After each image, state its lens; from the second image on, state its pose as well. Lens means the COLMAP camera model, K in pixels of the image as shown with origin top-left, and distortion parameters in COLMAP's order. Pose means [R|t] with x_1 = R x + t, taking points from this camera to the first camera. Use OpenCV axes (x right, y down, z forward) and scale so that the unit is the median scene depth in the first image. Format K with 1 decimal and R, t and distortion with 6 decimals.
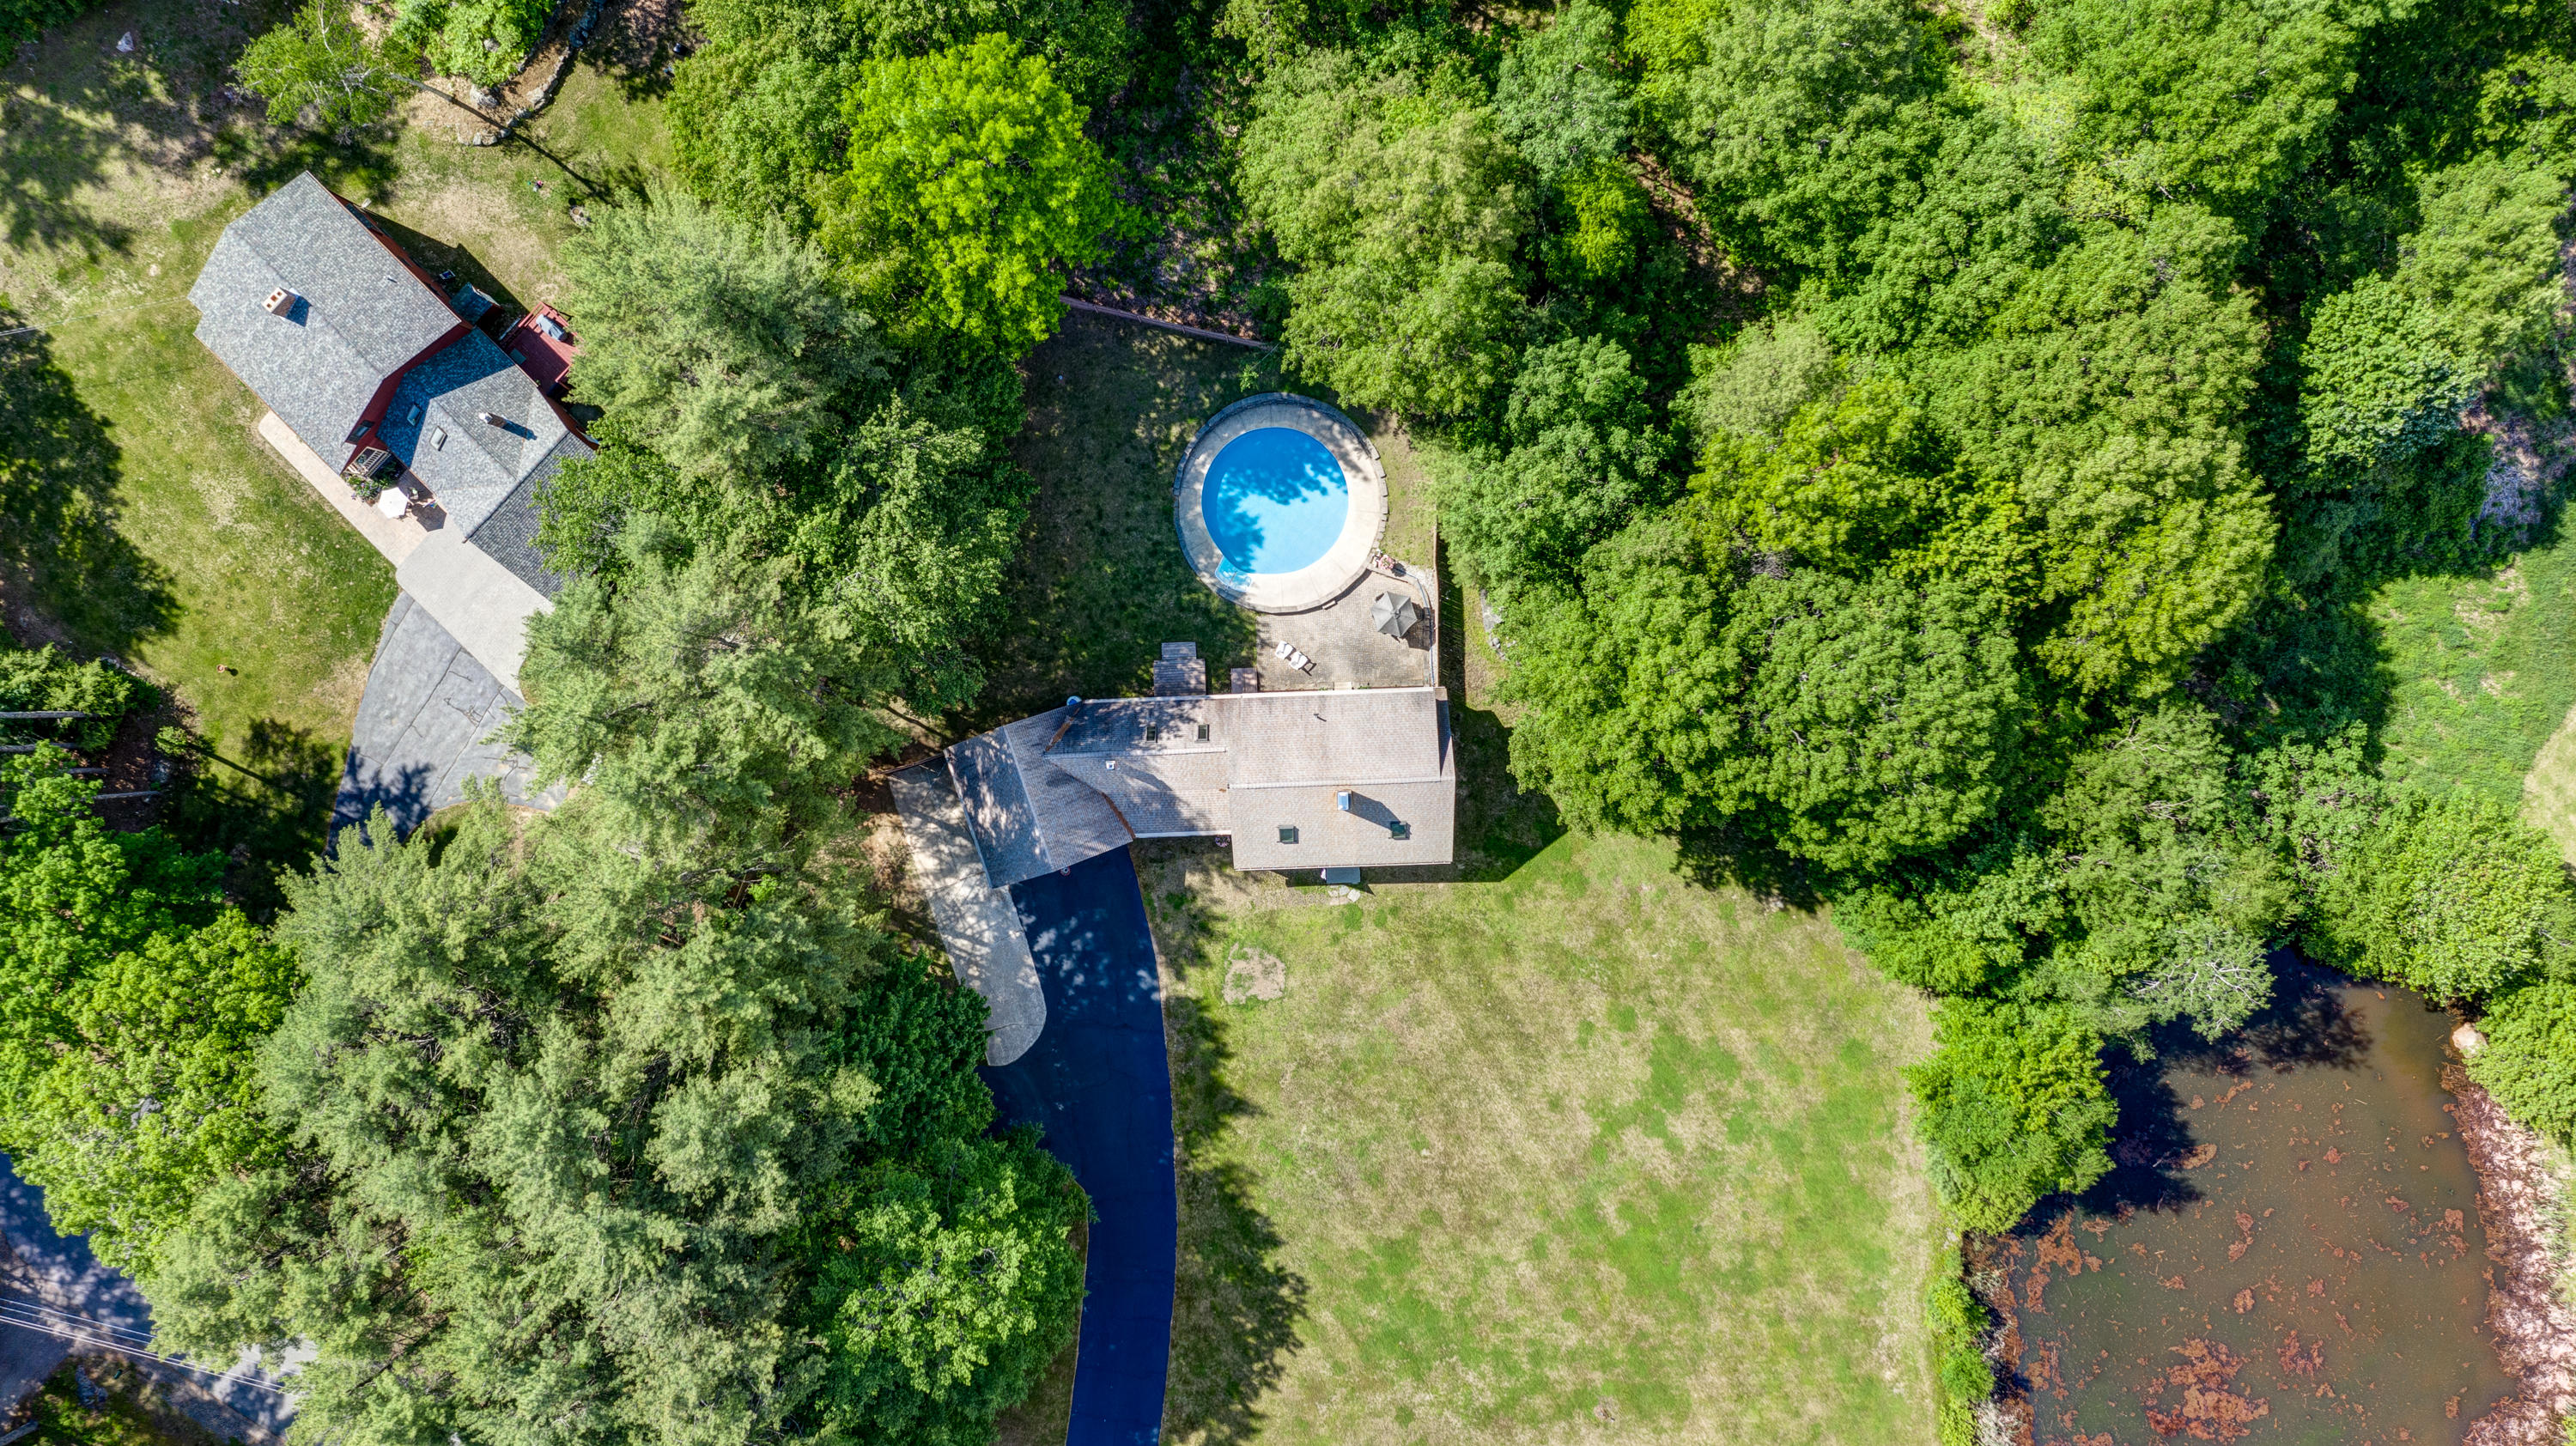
lens RADIAL K [[2007.2, 0, 1294.0], [0, 2007.2, 735.2], [0, 0, 1]] dist [-0.030290, 0.002662]
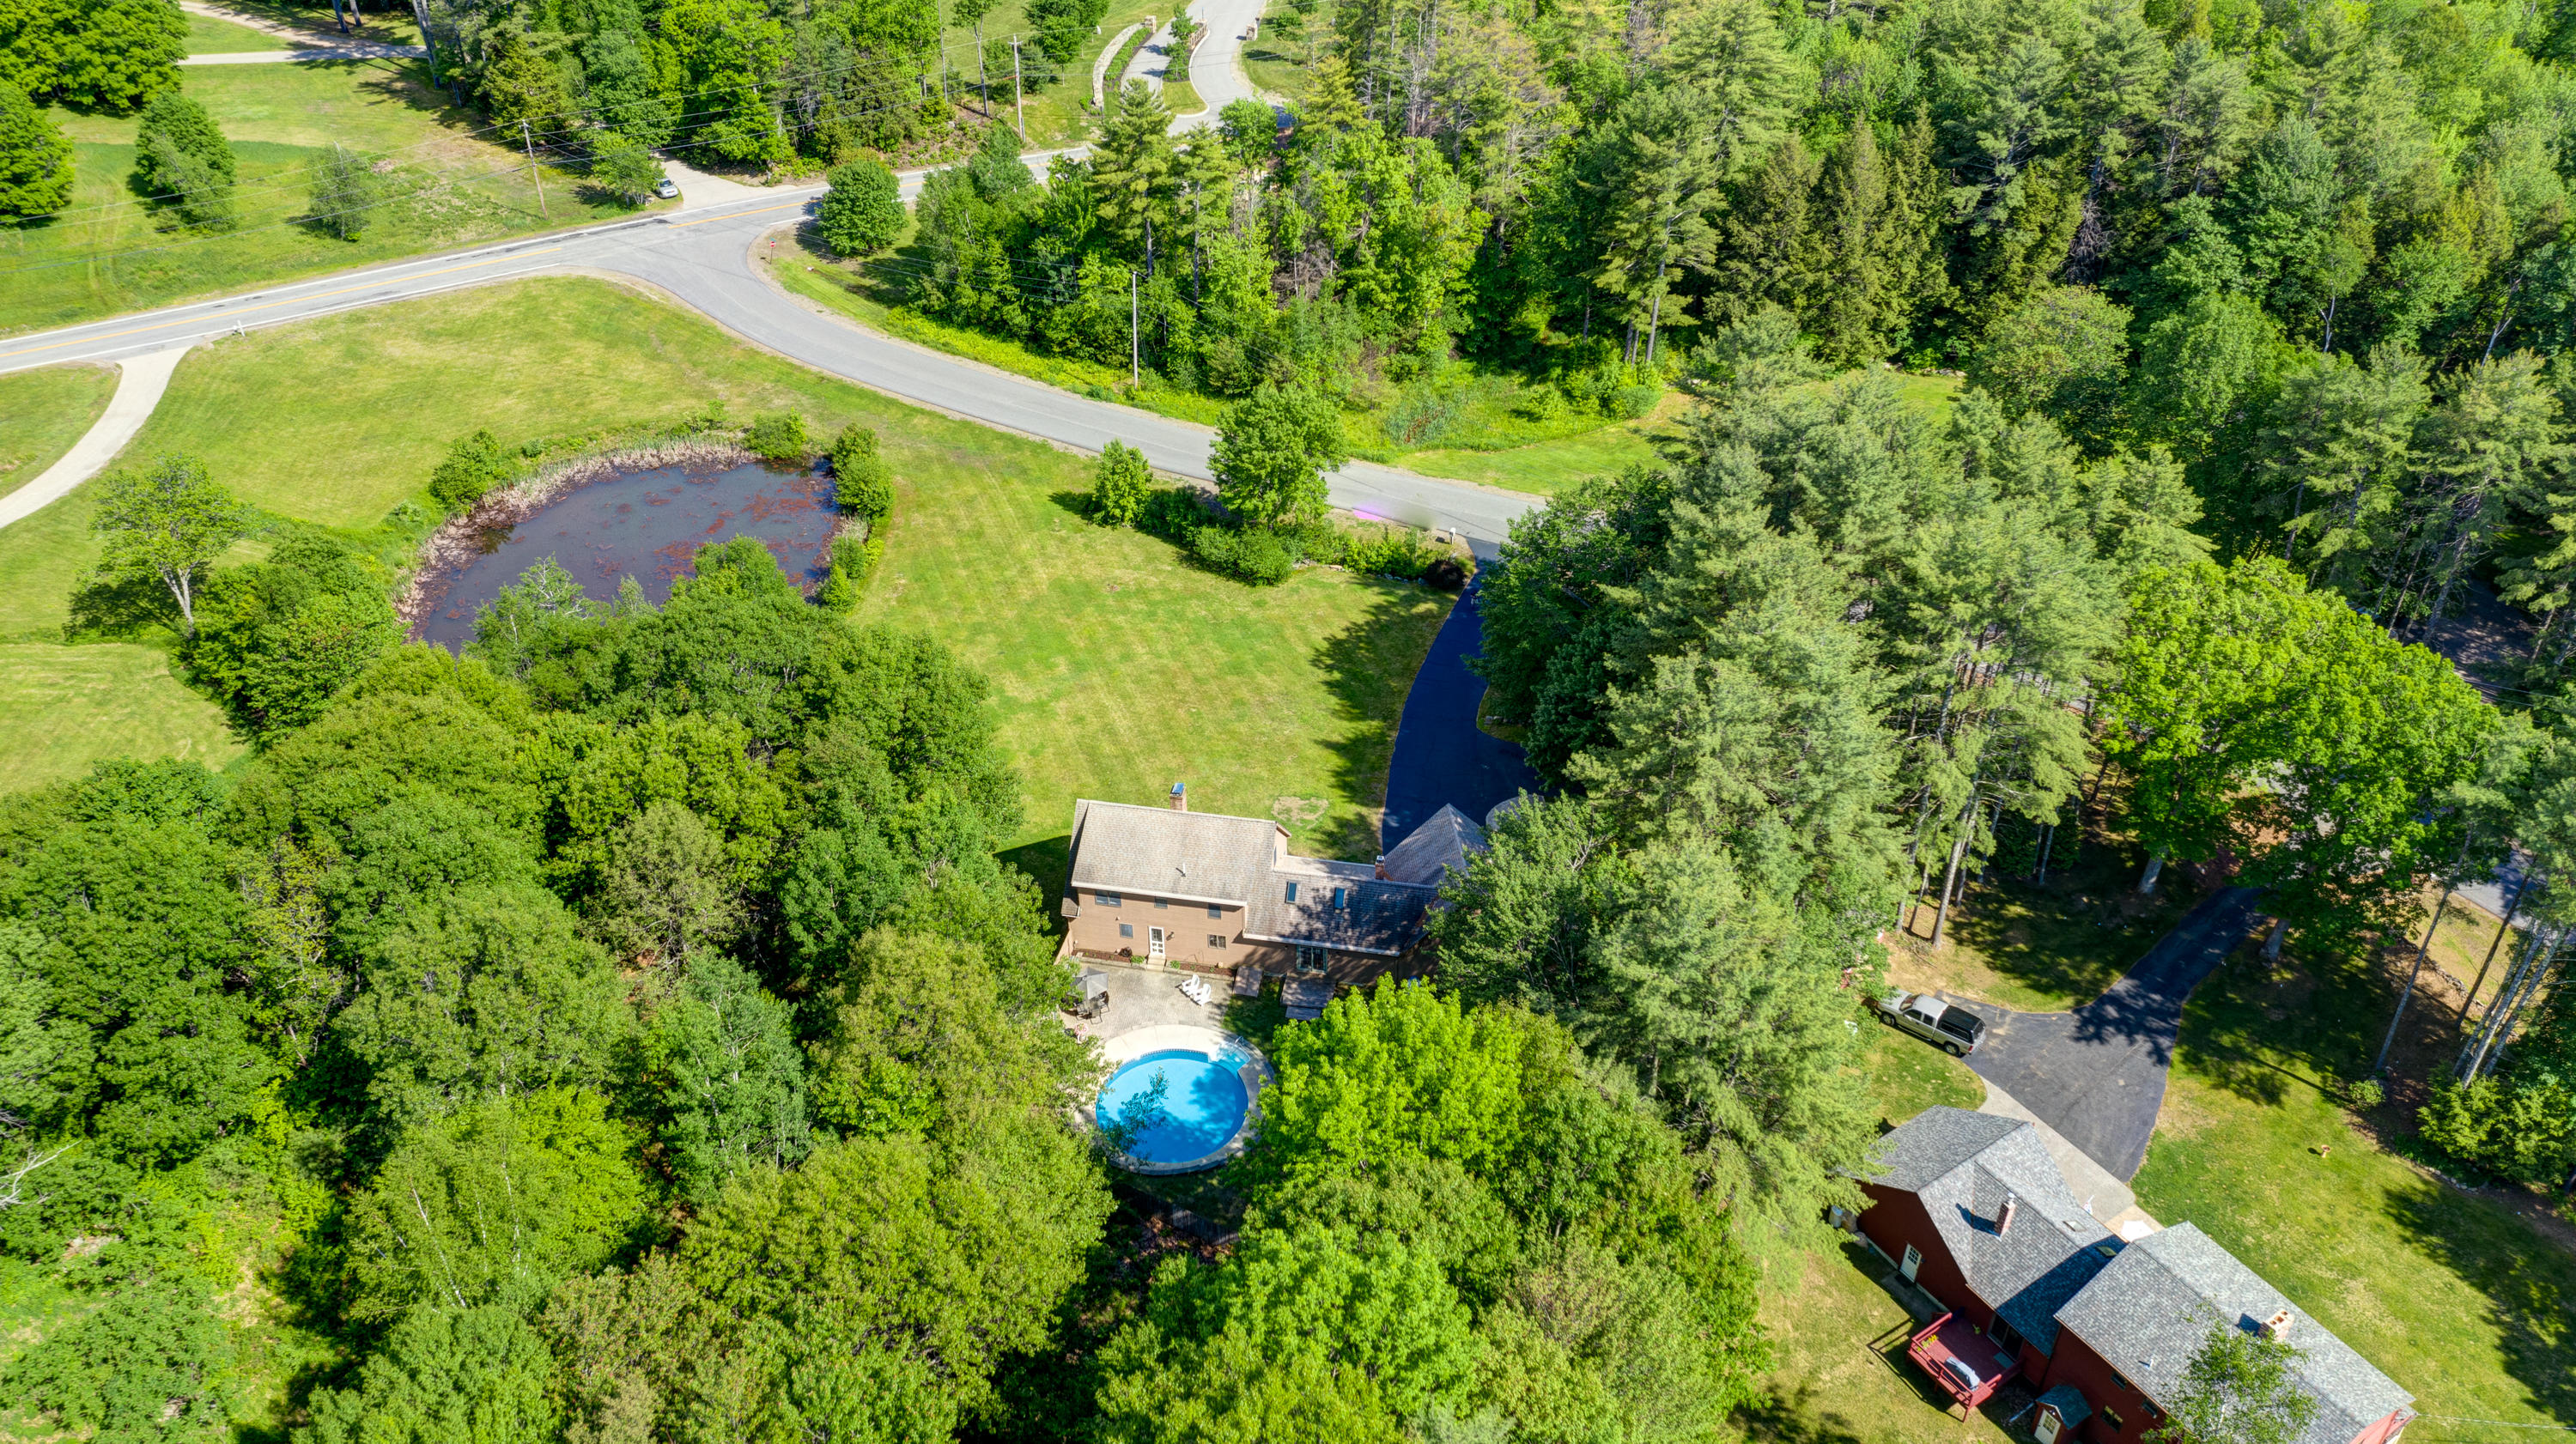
lens RADIAL K [[2007.0, 0, 1280.3], [0, 2007.0, 729.1], [0, 0, 1]] dist [-0.030290, 0.002662]
pose [[-0.975897, -0.108614, 0.189282, -0.220323], [0.216356, -0.594984, 0.774070, -0.735872], [0.028545, 0.796365, 0.604143, 0.275085]]
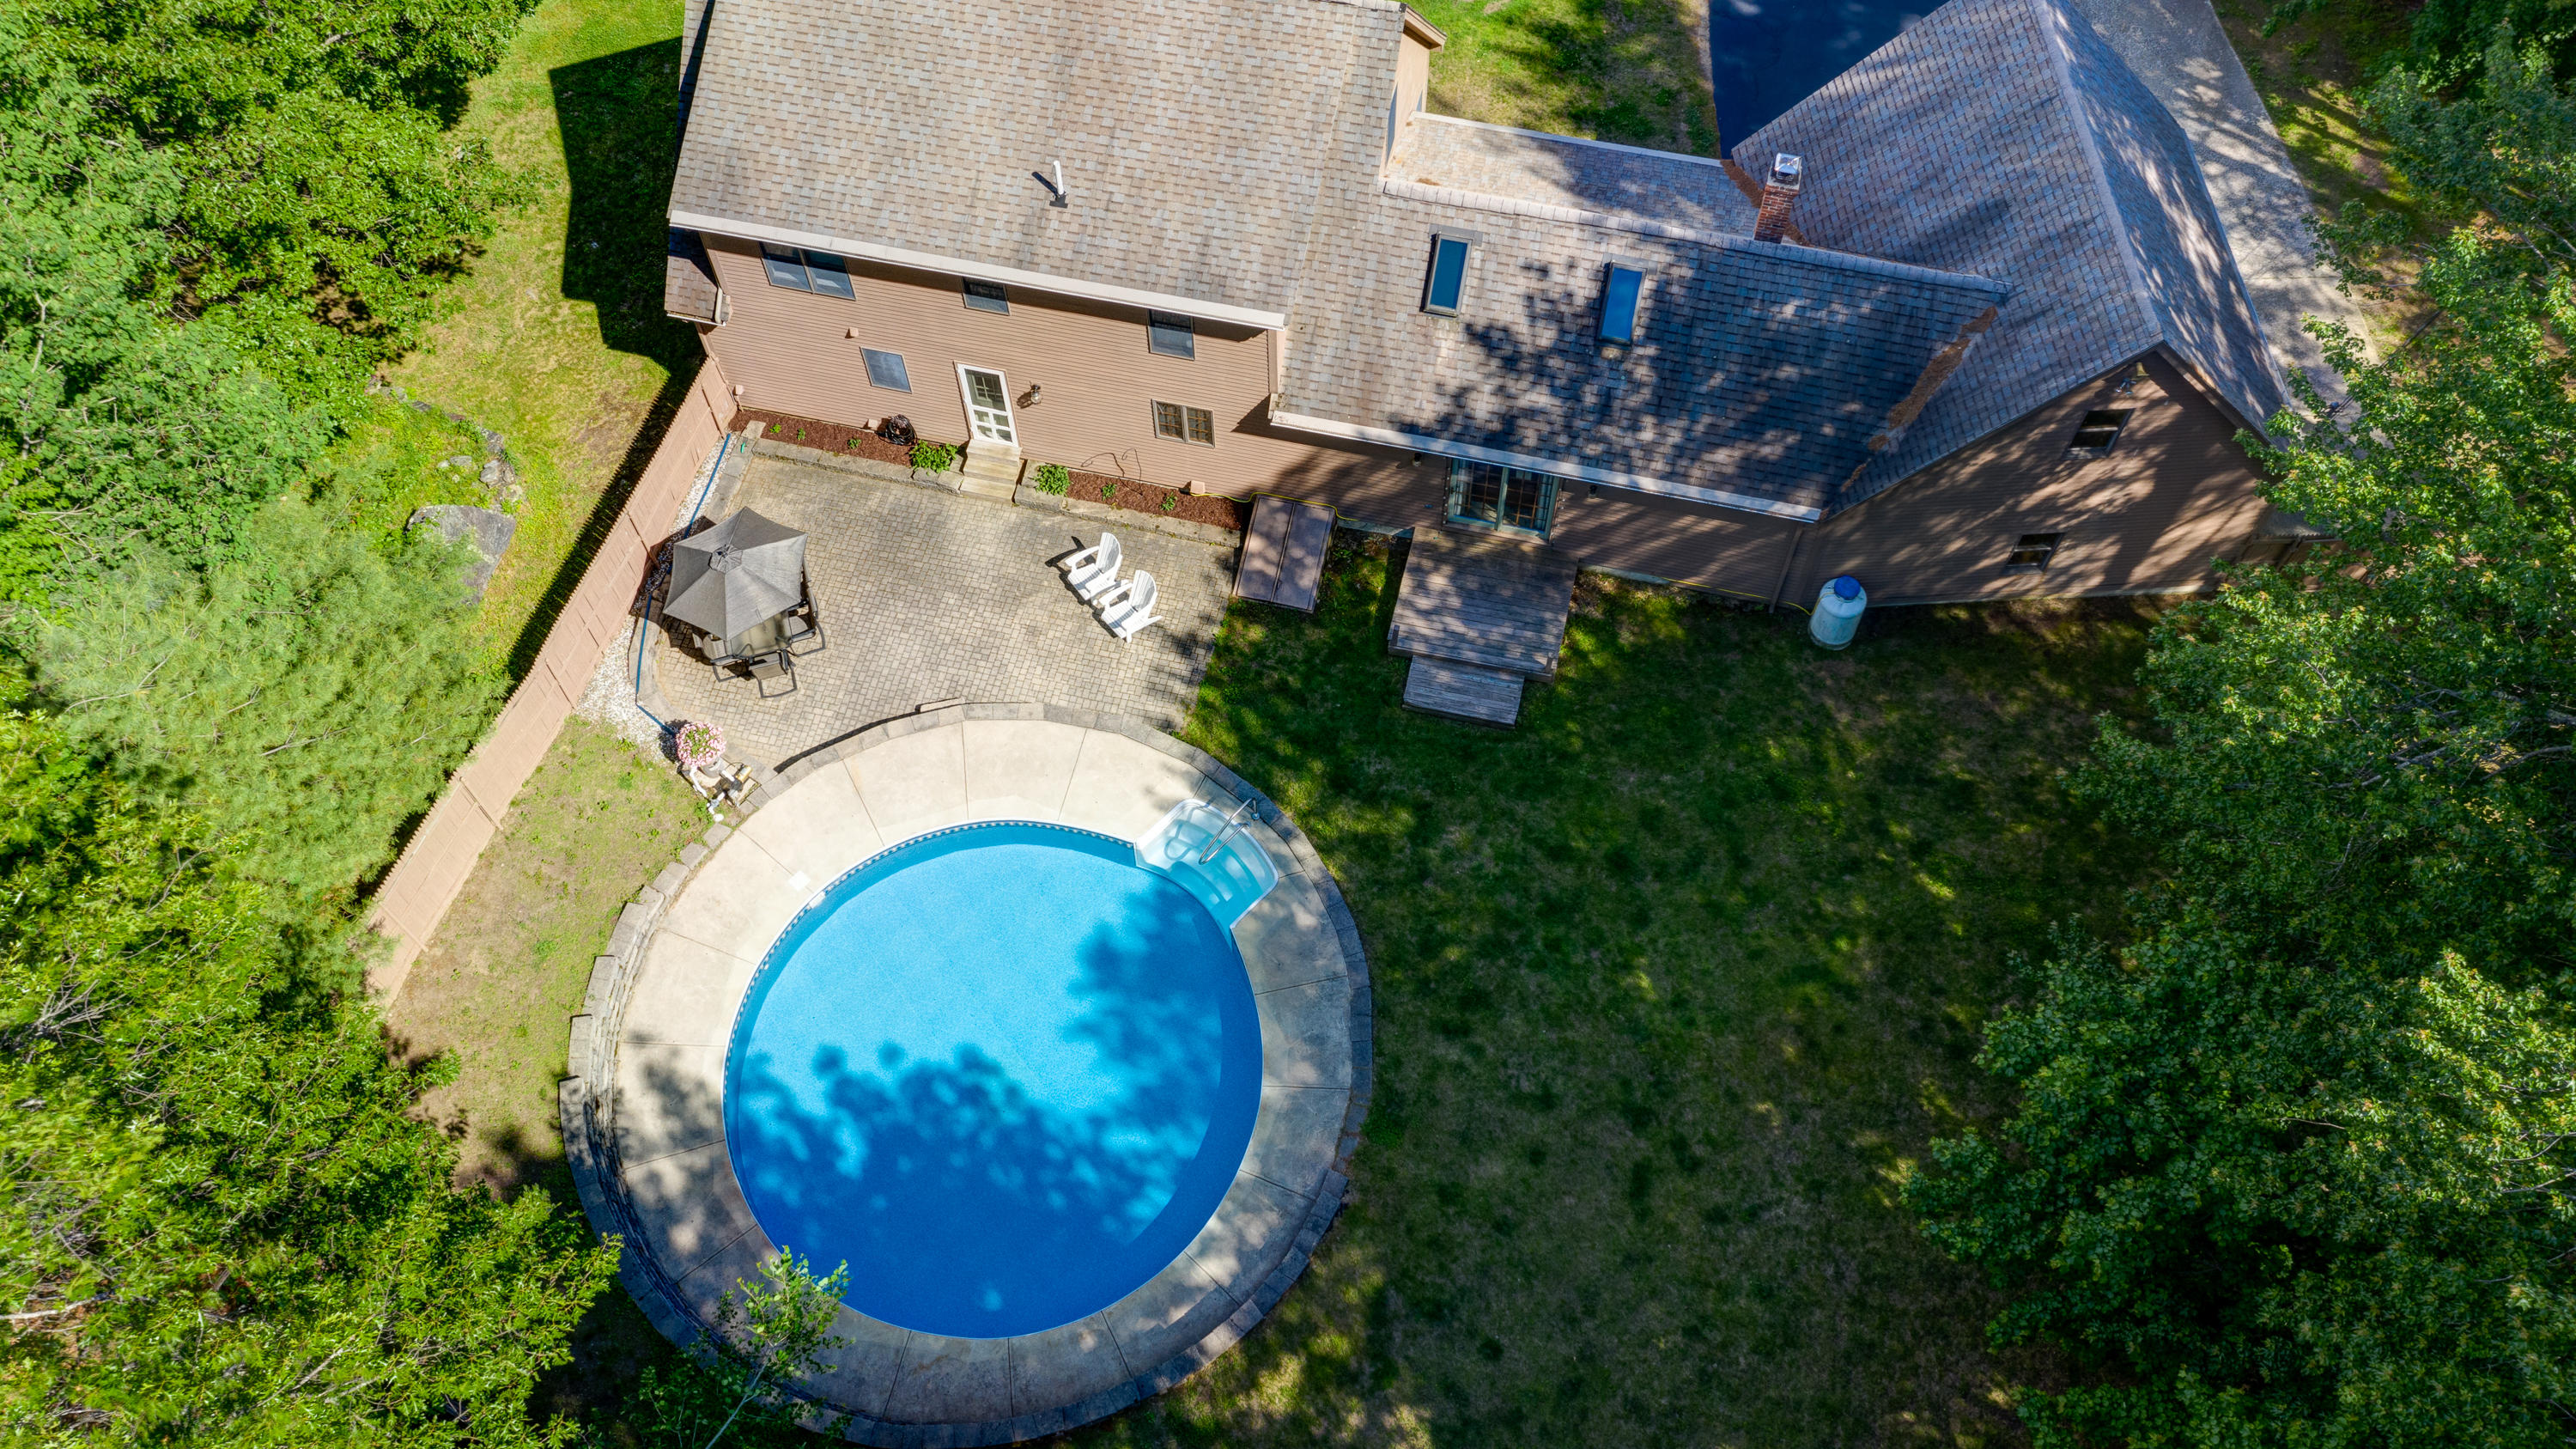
lens RADIAL K [[2007.4, 0, 1265.4], [0, 2007.4, 737.5], [0, 0, 1]] dist [-0.030290, 0.002662]
pose [[-0.962572, -0.219018, 0.159645, -0.078120], [0.268500, -0.850850, 0.451621, -0.191526], [0.036921, 0.477583, 0.877811, 0.733442]]
